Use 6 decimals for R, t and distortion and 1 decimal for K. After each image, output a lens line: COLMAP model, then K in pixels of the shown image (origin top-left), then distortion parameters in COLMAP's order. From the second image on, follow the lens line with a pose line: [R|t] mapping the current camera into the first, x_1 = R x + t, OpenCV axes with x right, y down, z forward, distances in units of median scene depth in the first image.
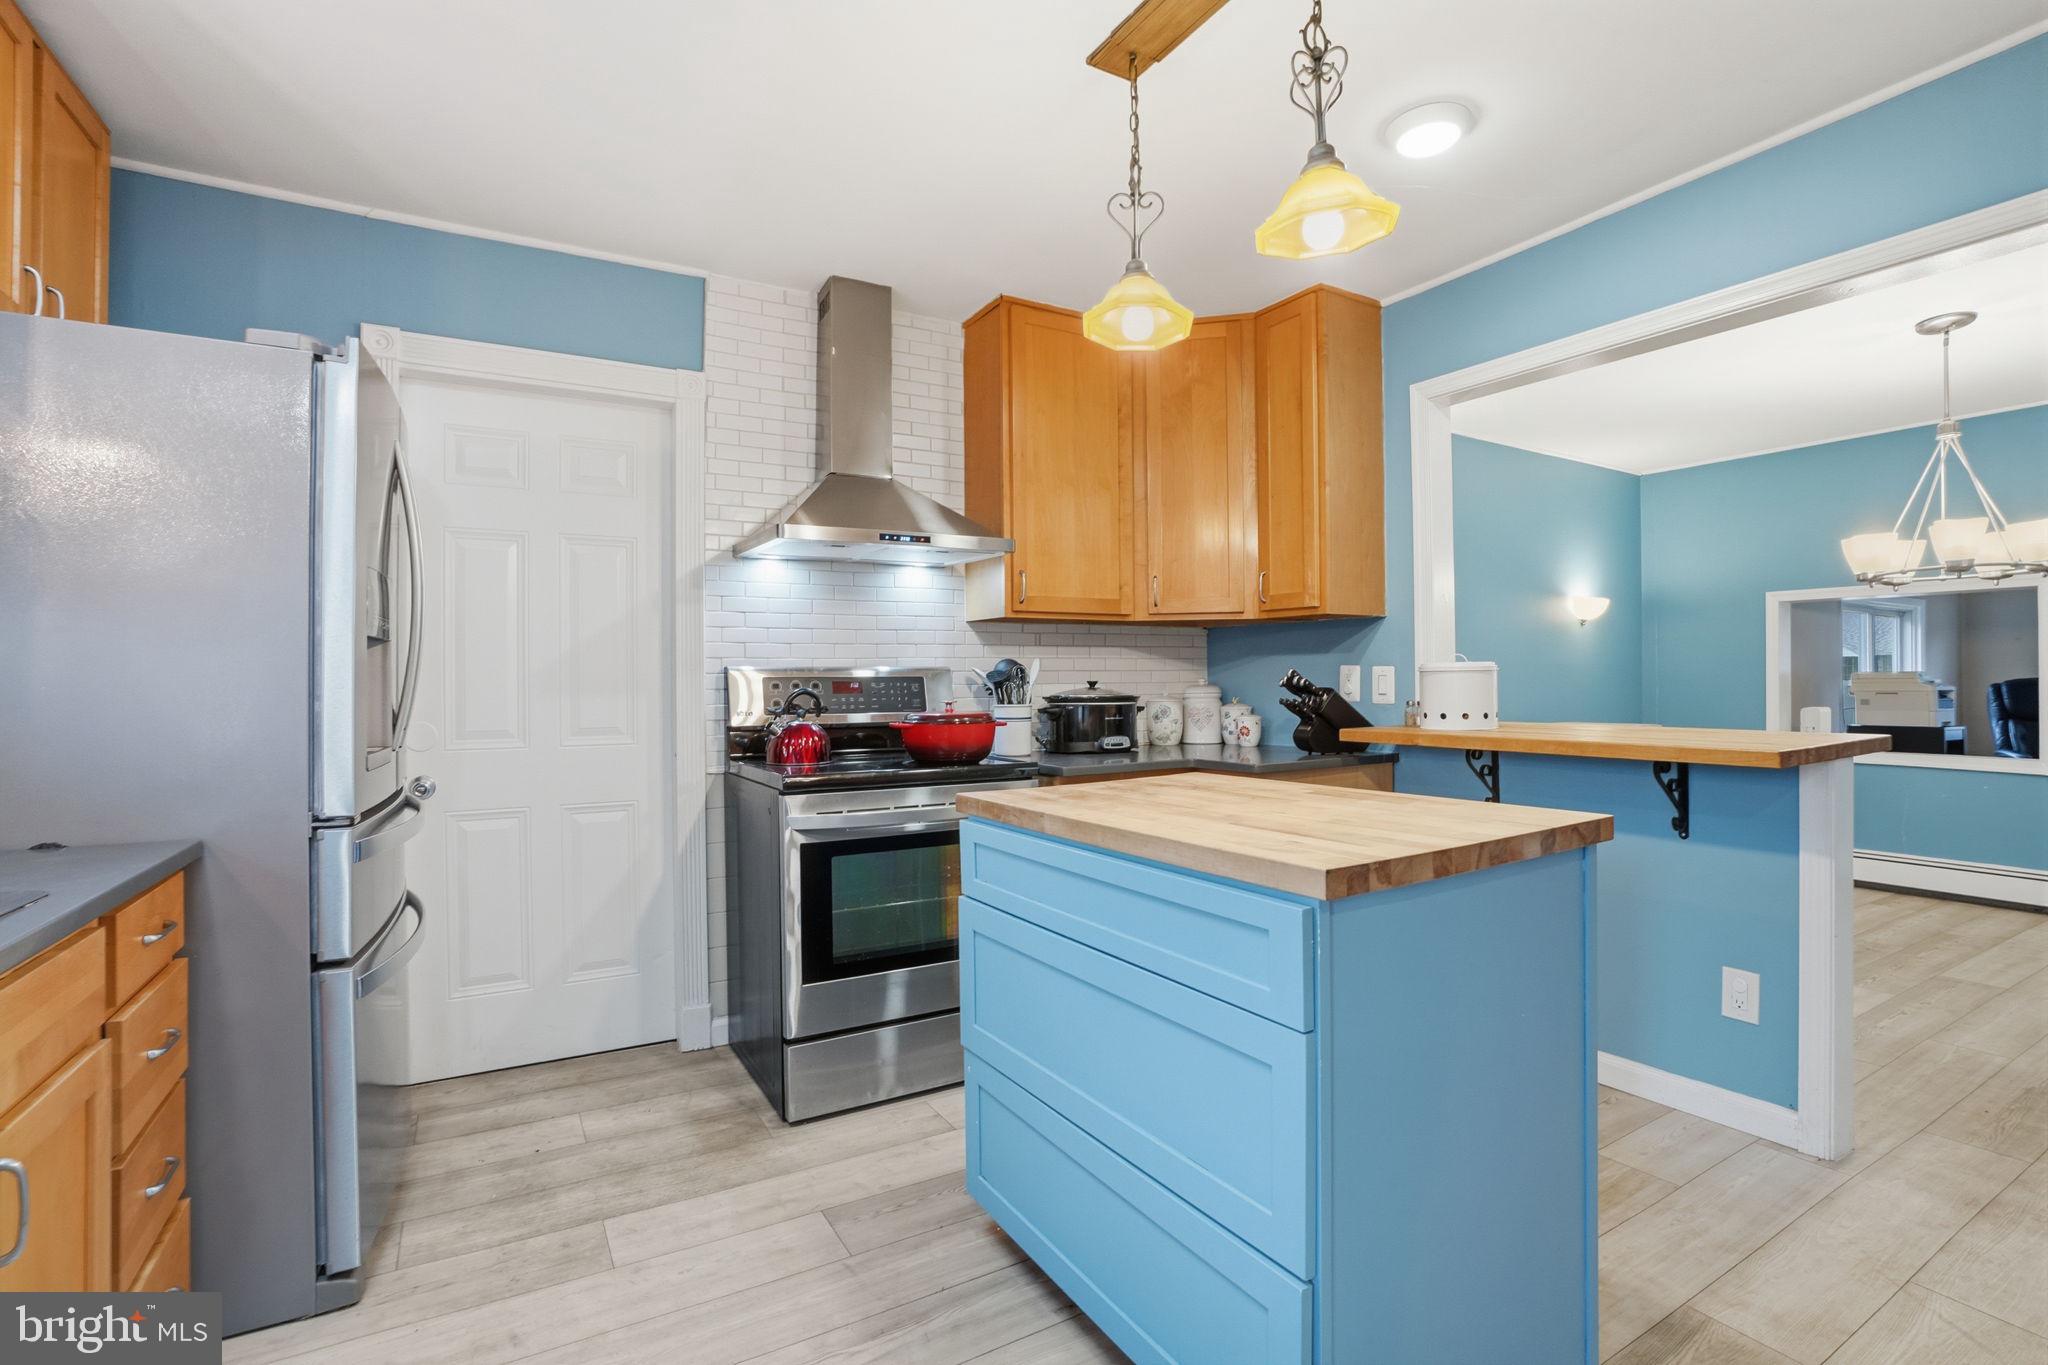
lens RADIAL K [[956.2, 0, 1017.0], [0, 956.2, 673.6], [0, 0, 1]] dist [-0.068024, 0.027149]
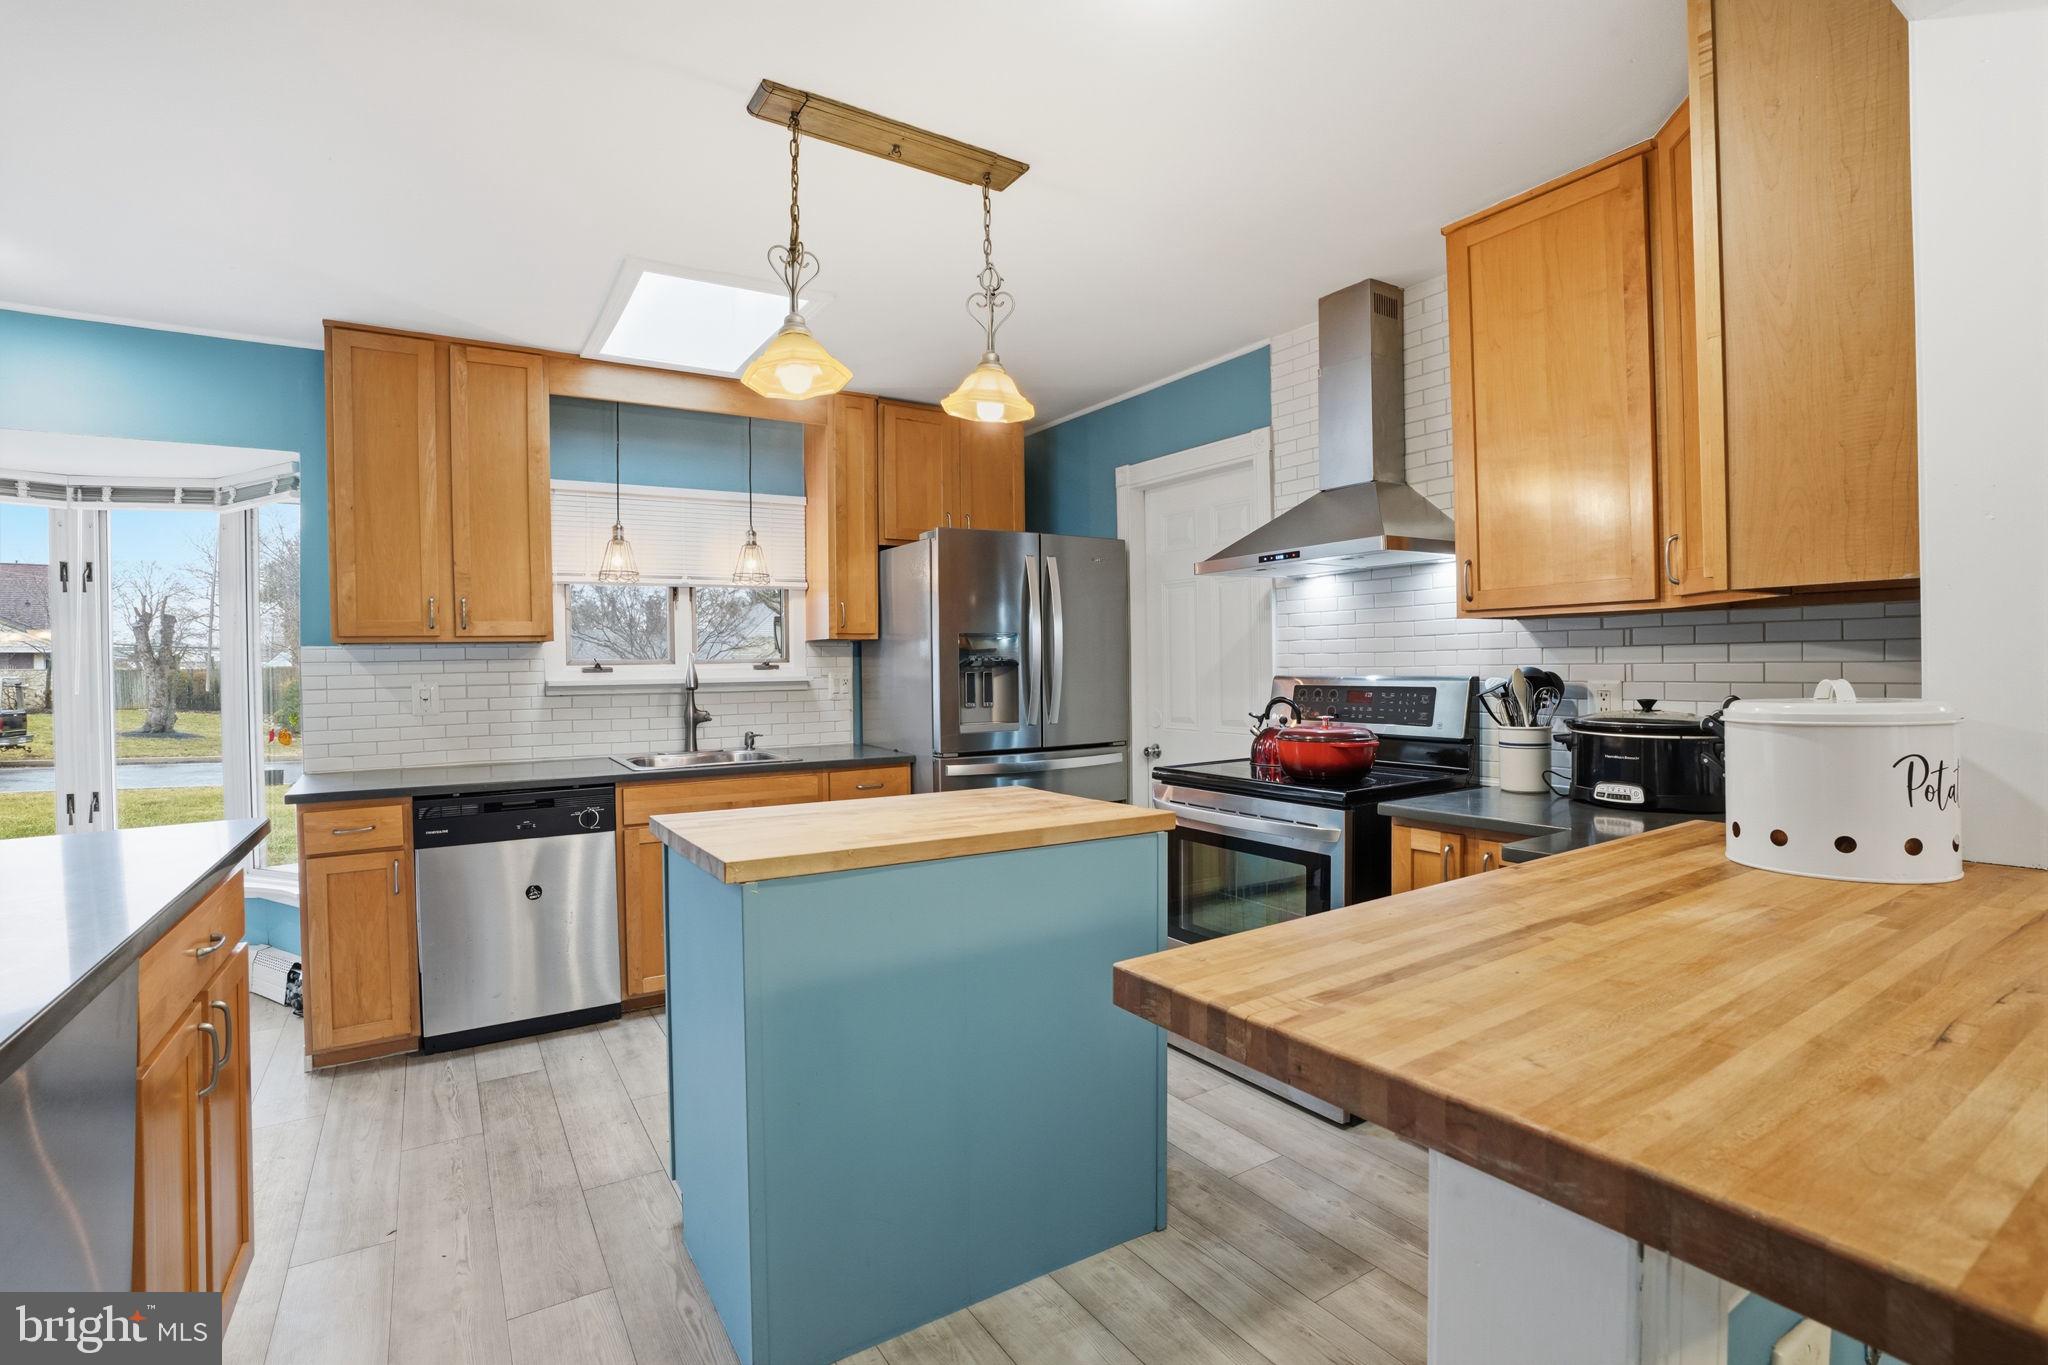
lens RADIAL K [[956.2, 0, 1017.0], [0, 956.2, 673.6], [0, 0, 1]] dist [-0.068024, 0.027149]
pose [[0.038508, 0.017757, -0.999101, 0.793695], [0.017262, 0.999681, 0.018433, -0.033988], [0.999109, -0.017957, 0.038189, 0.593007]]
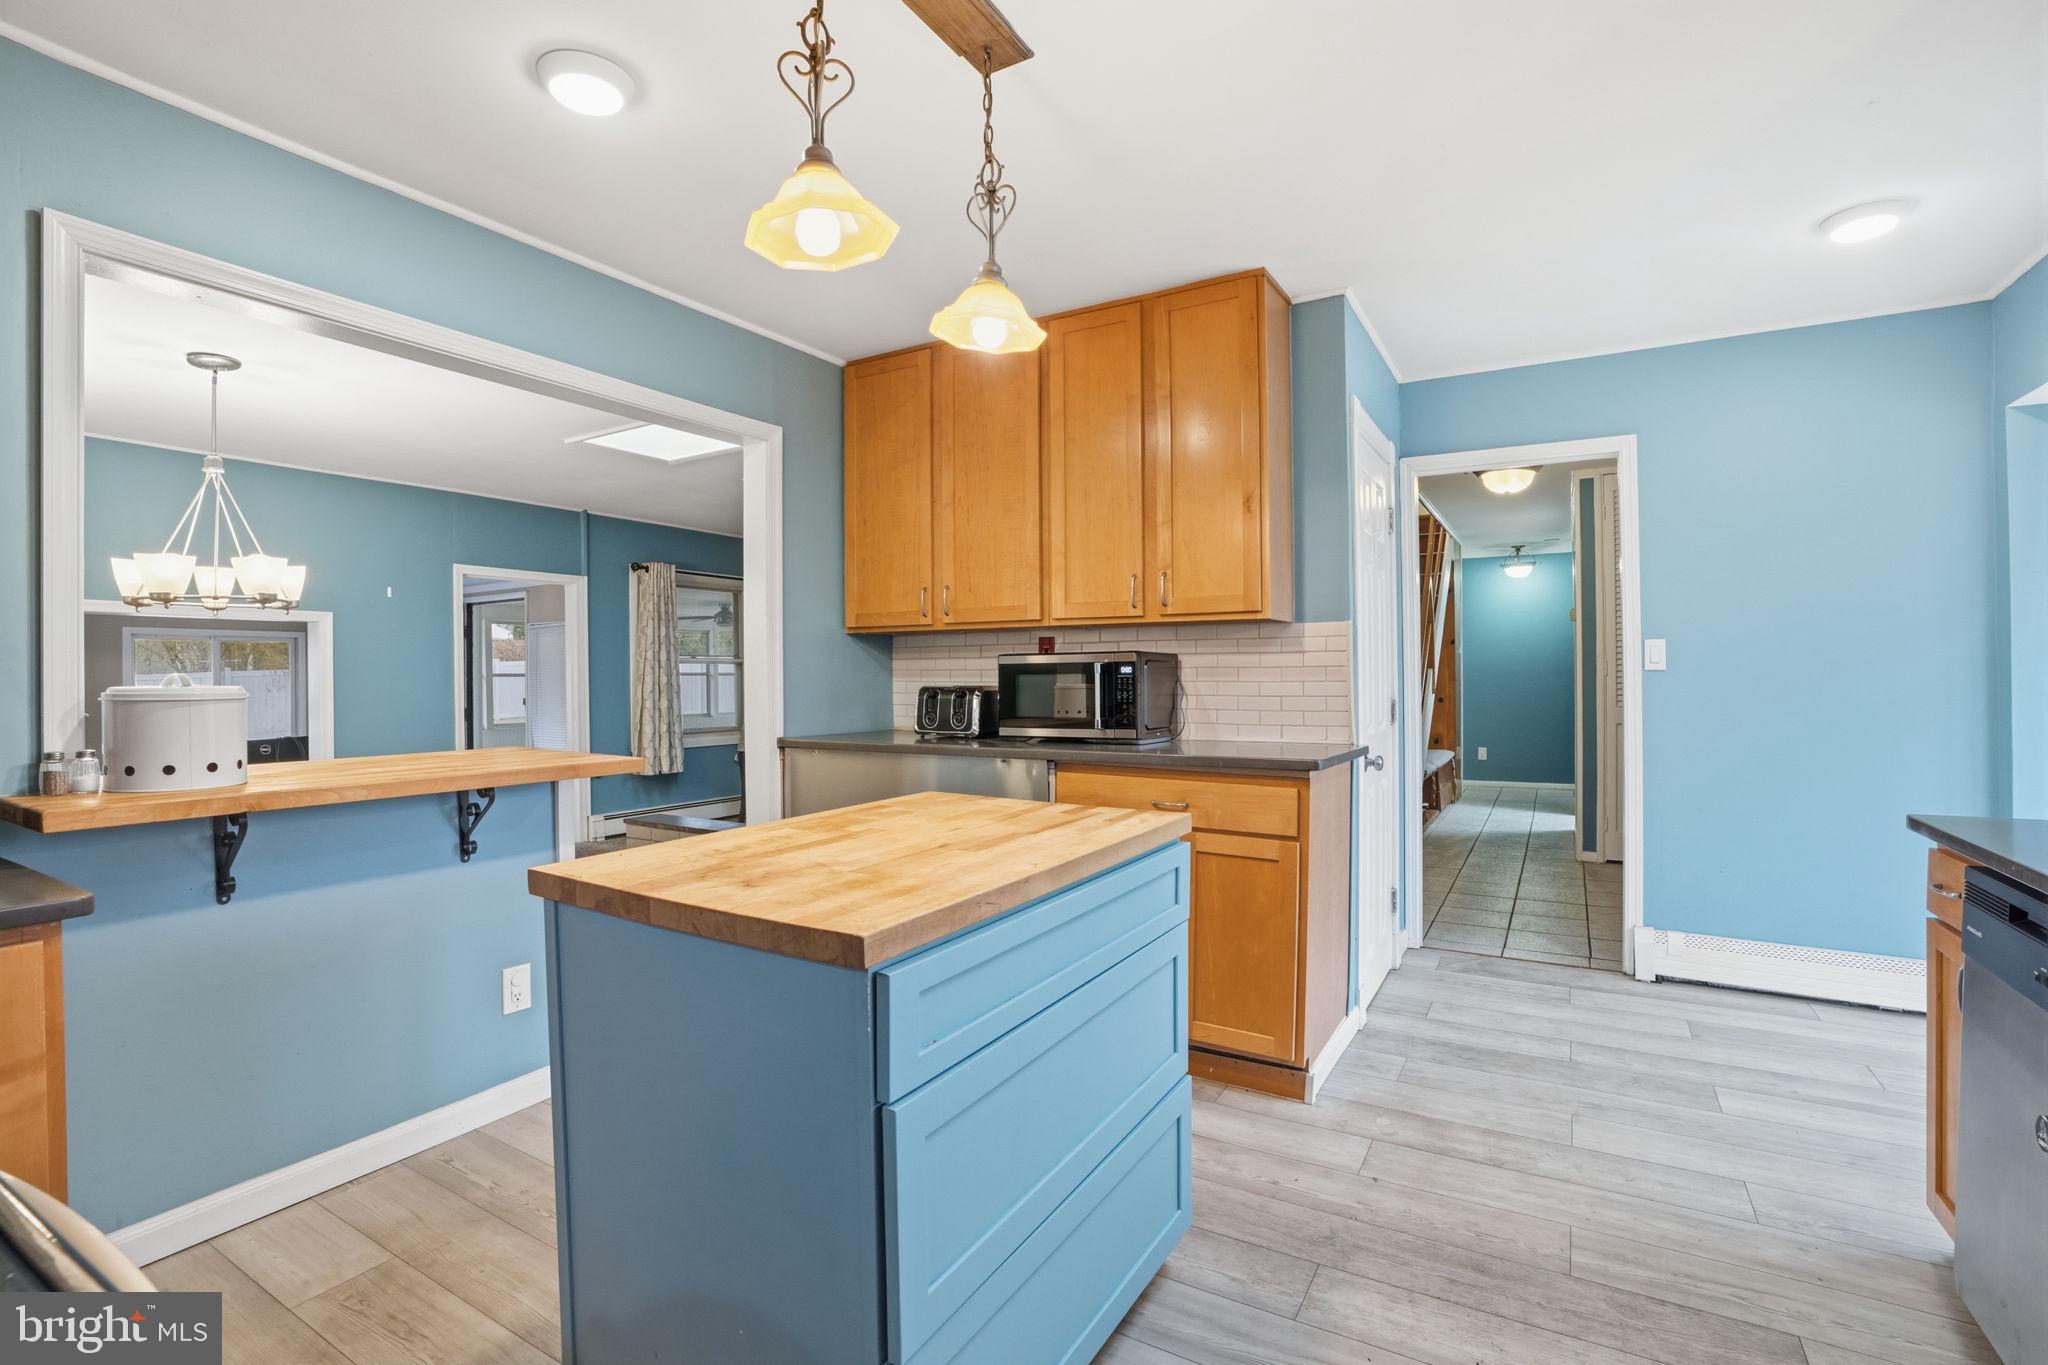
lens RADIAL K [[956.2, 0, 1017.0], [0, 956.2, 673.6], [0, 0, 1]] dist [-0.068024, 0.027149]
pose [[-0.468744, 0.014180, 0.883220, -0.357987], [0.010042, 0.999892, -0.010723, -0.007834], [-0.883277, 0.003843, -0.468836, 0.733590]]
